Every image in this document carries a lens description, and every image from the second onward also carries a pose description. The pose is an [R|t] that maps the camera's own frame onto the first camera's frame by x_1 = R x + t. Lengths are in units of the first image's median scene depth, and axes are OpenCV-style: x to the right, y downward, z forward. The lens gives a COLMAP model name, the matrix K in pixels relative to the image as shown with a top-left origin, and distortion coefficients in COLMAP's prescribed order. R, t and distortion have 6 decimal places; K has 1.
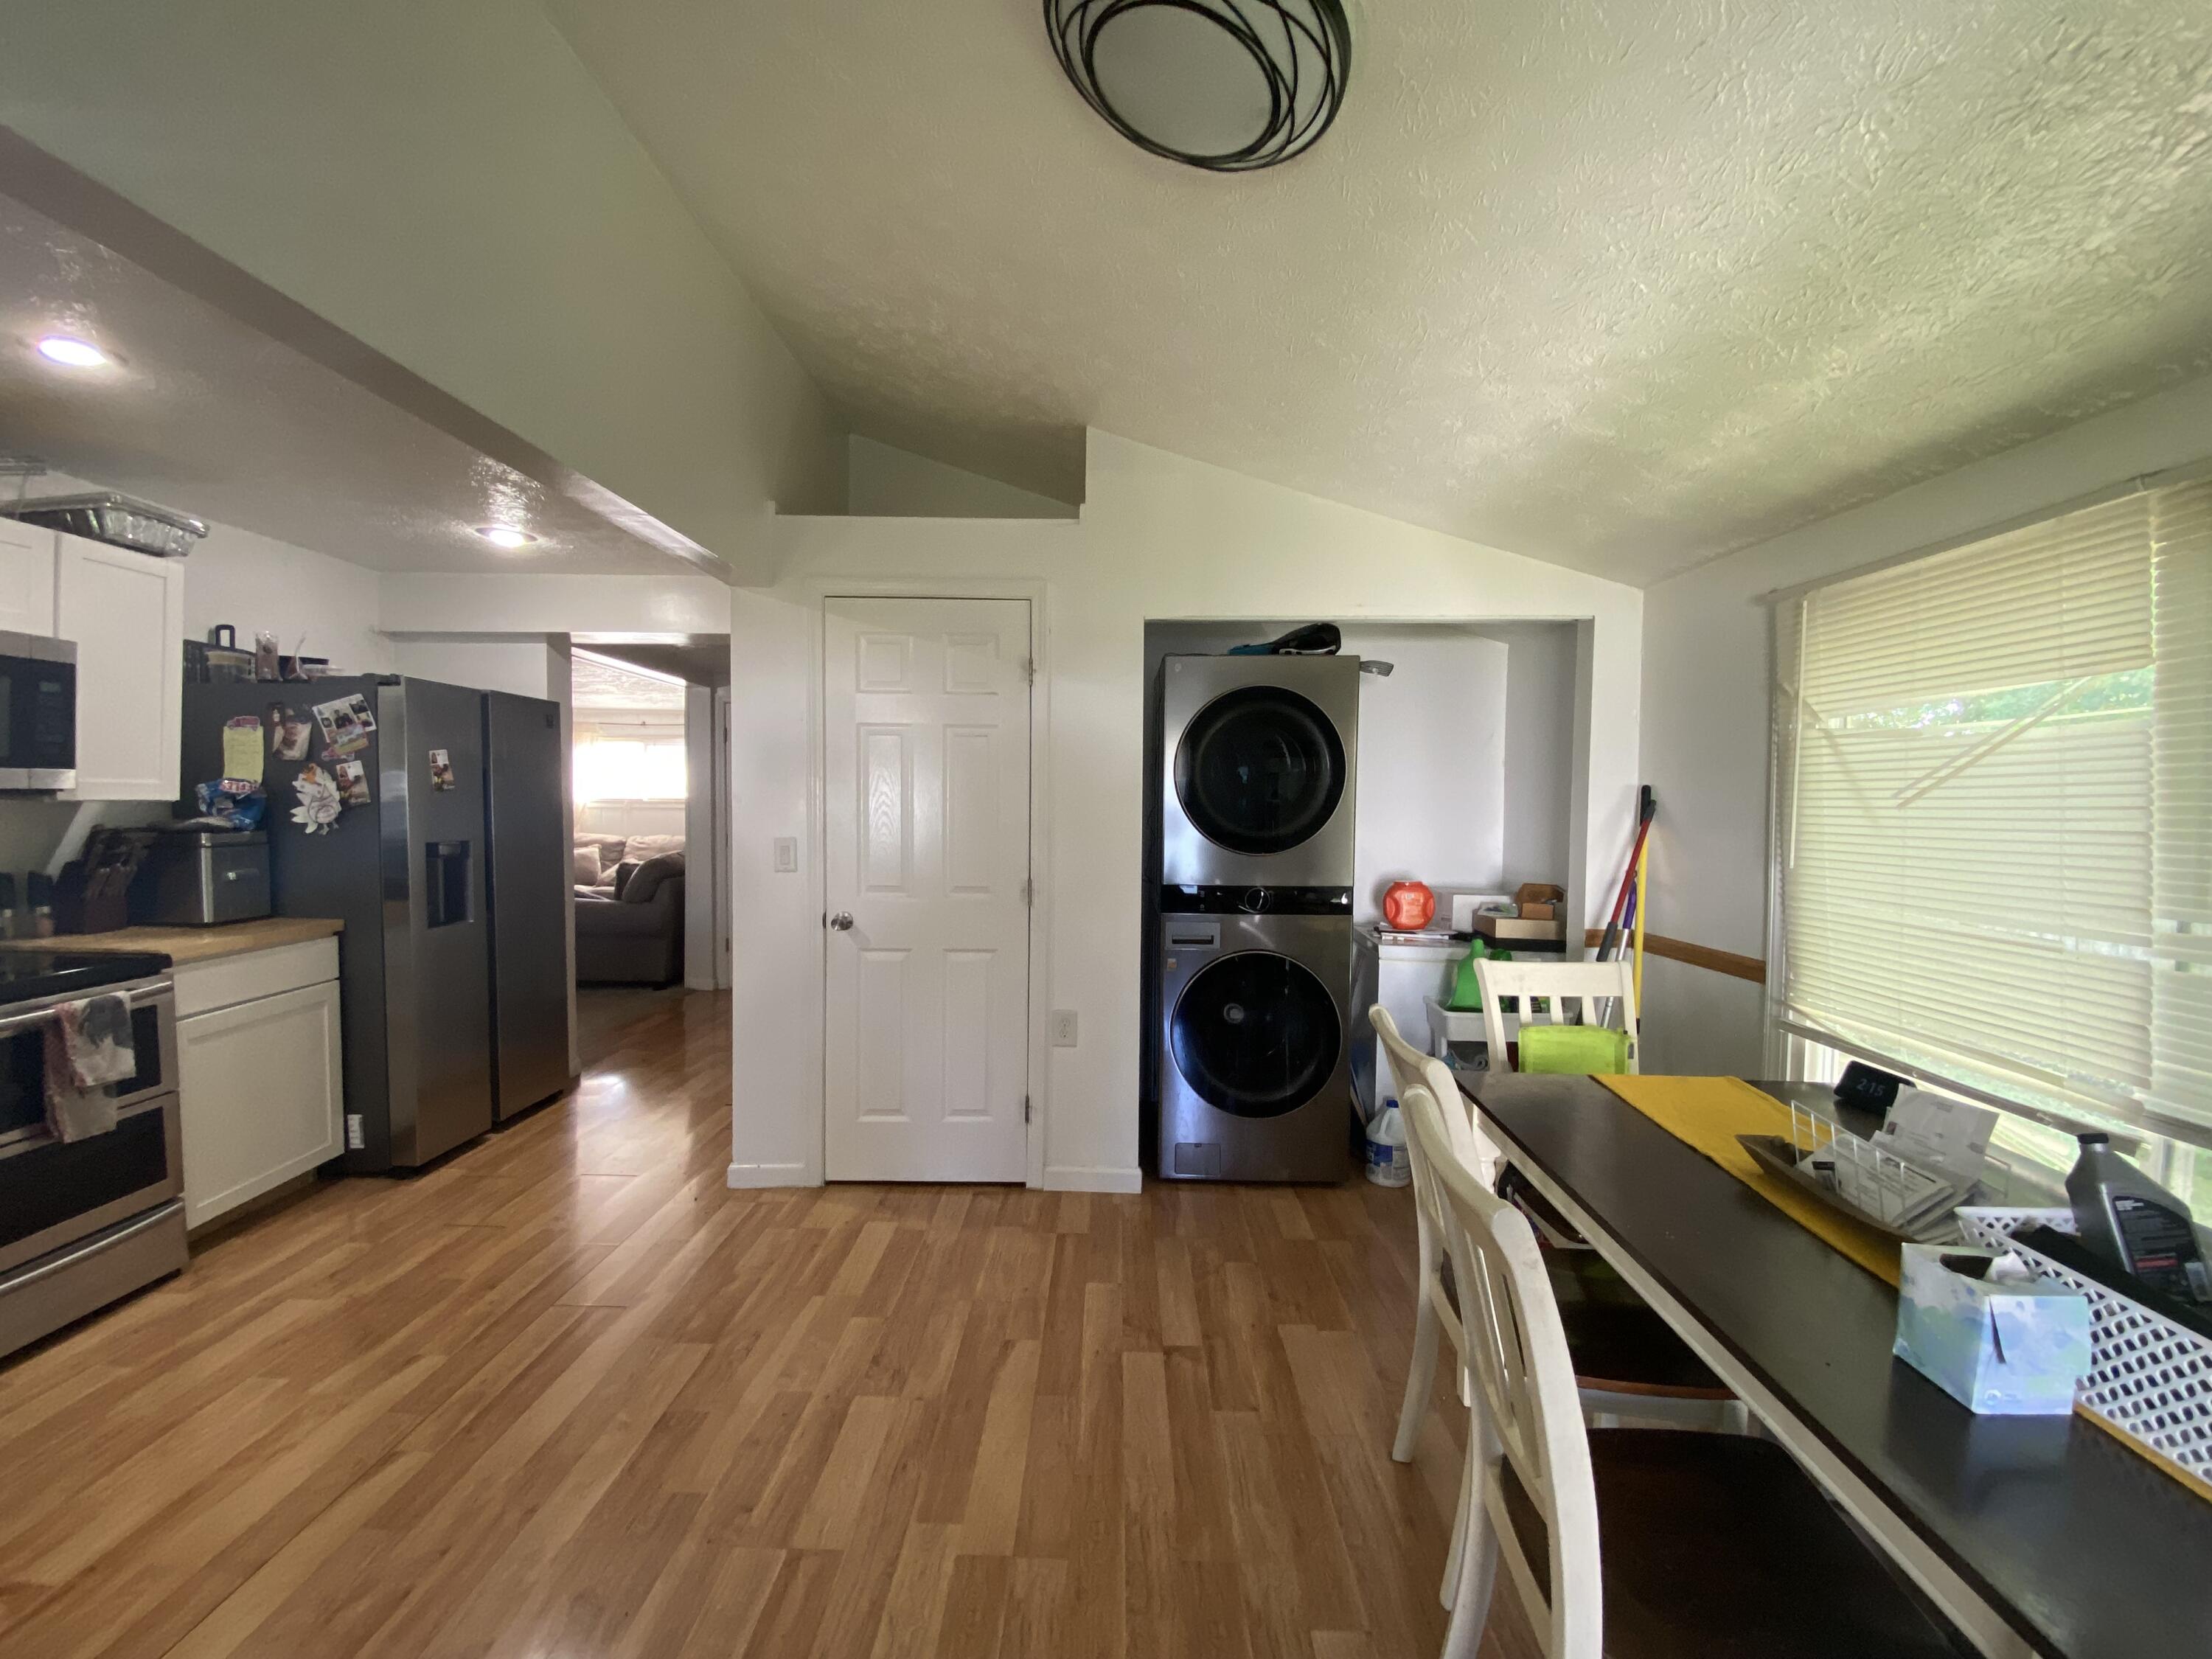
lens RADIAL K [[900.5, 0, 1105.7], [0, 900.5, 838.1], [0, 0, 1]] dist [0.009109, -0.014614]
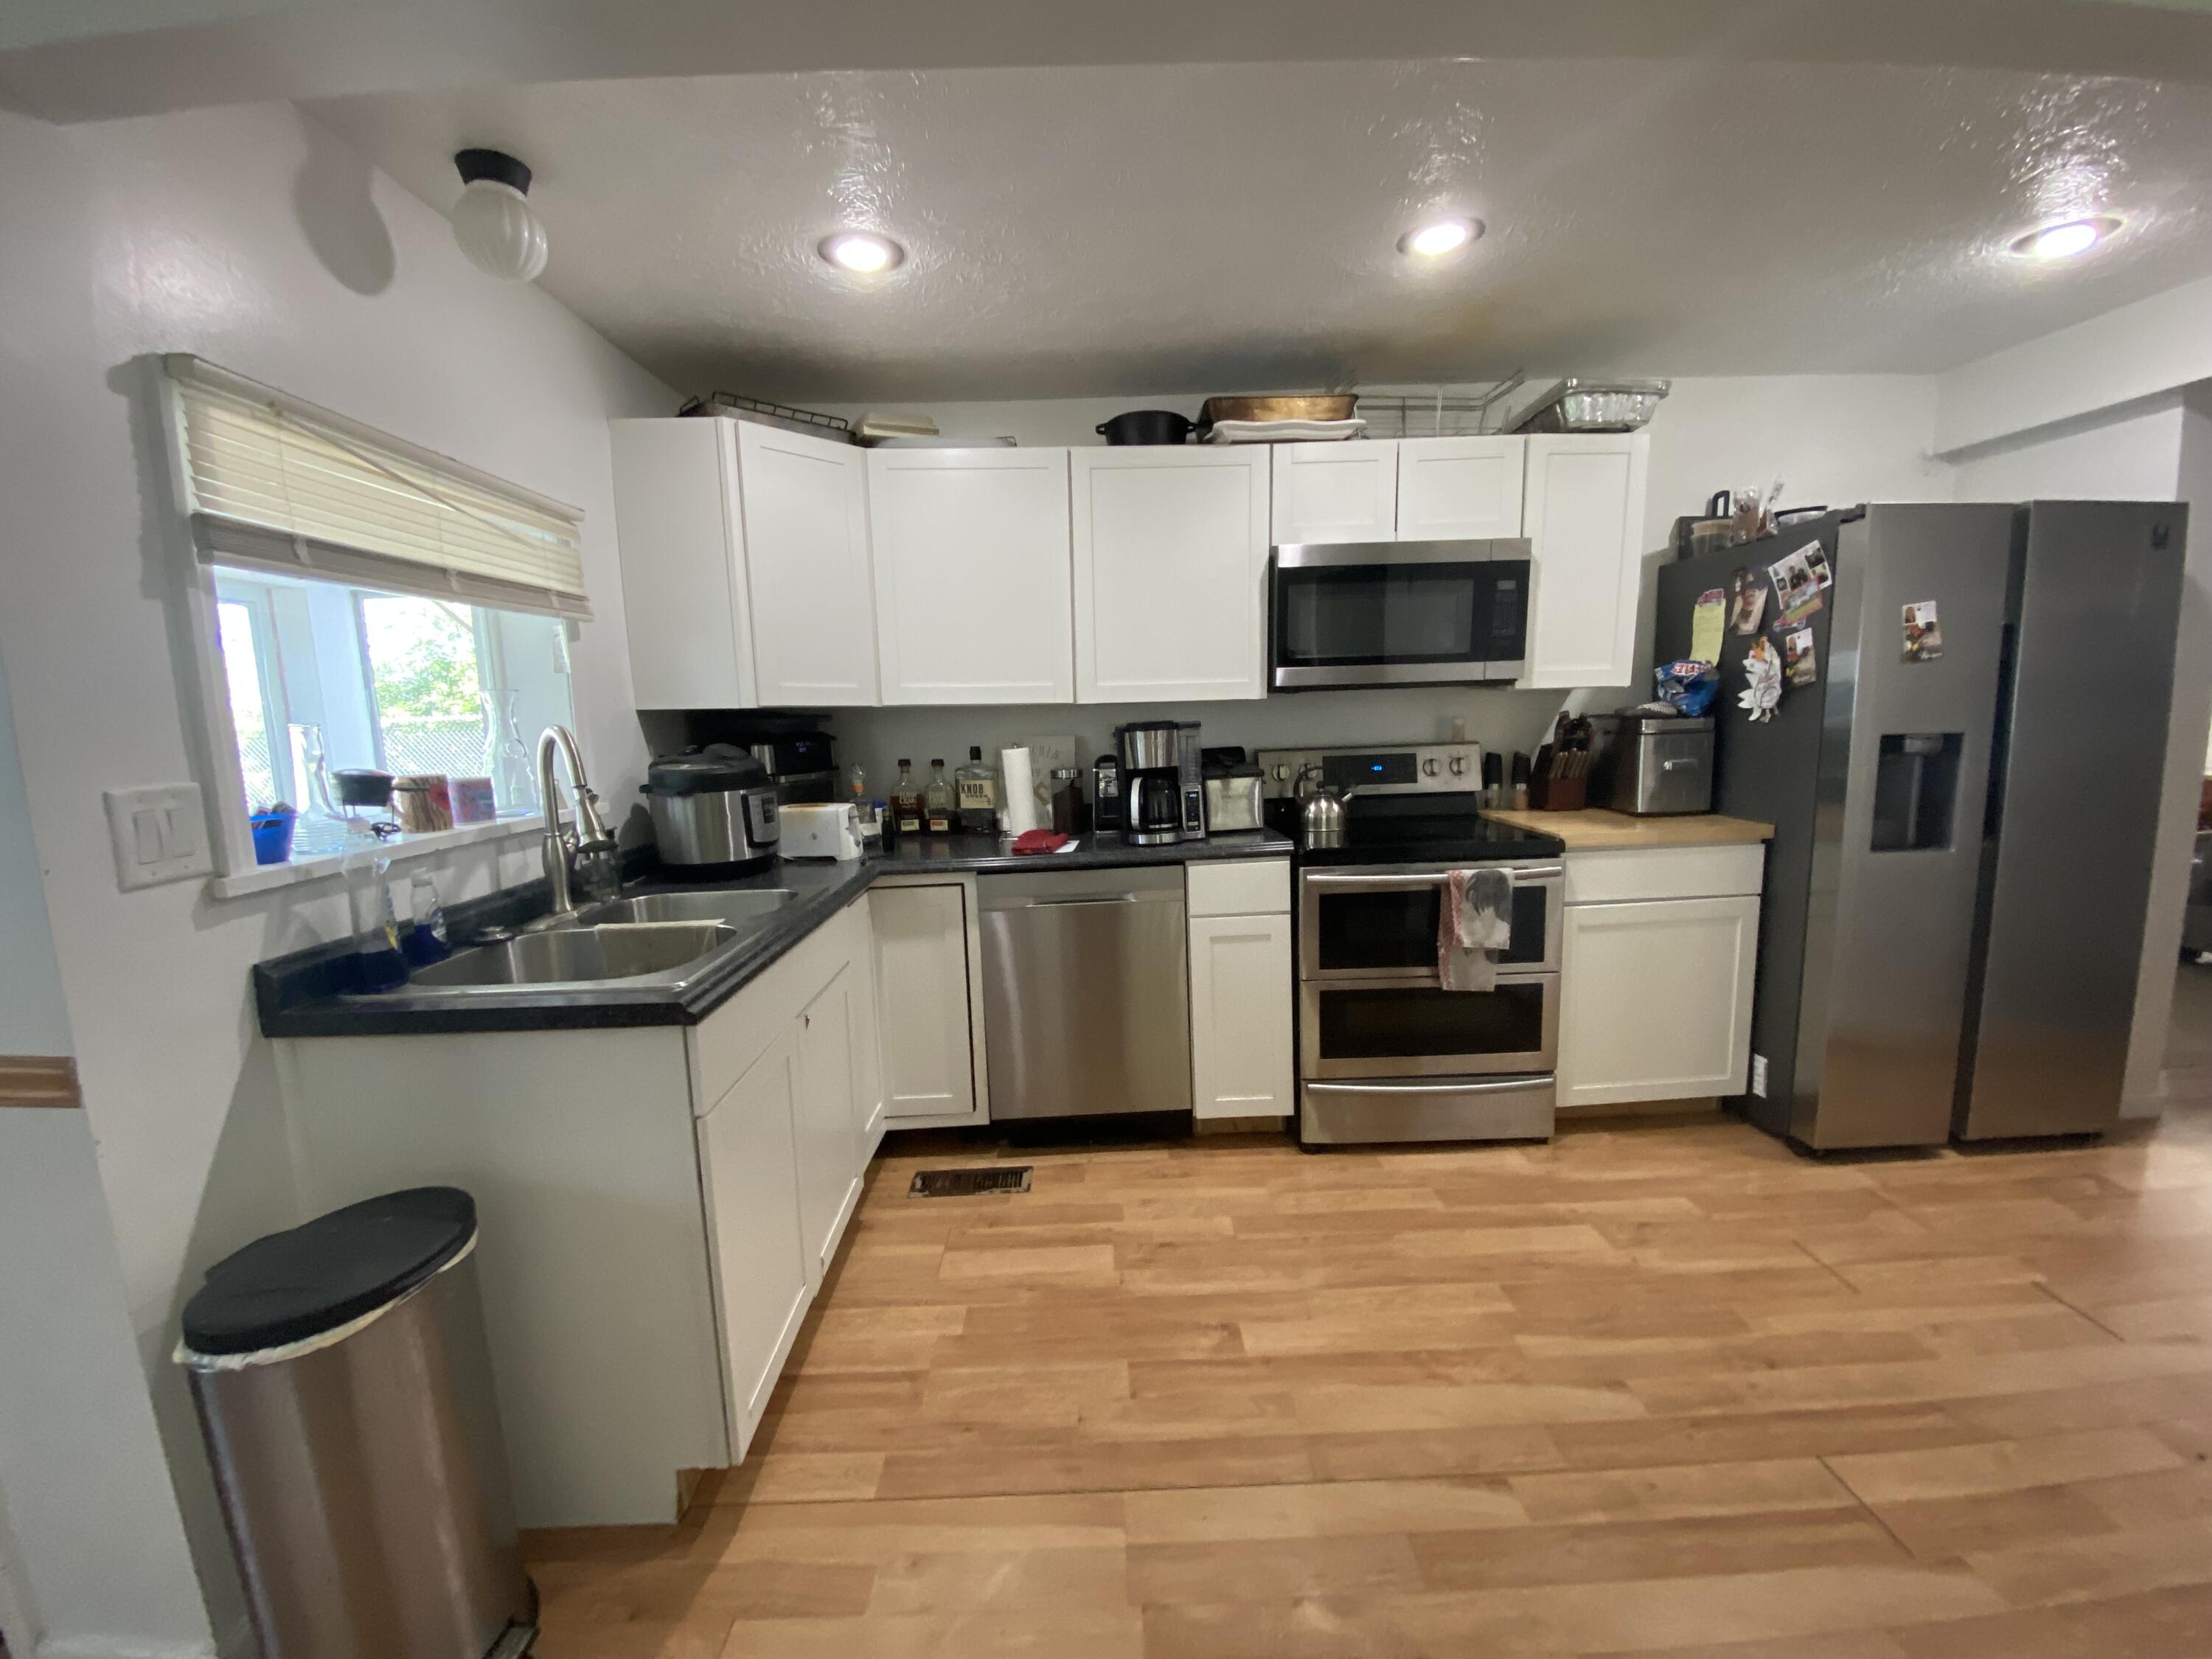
lens RADIAL K [[900.5, 0, 1105.7], [0, 900.5, 838.1], [0, 0, 1]] dist [0.009109, -0.014614]
pose [[0.026992, 0.133227, -0.990718, -0.040788], [-0.012829, 0.991044, 0.132921, -0.000623], [0.999553, 0.009122, 0.028459, 0.366066]]
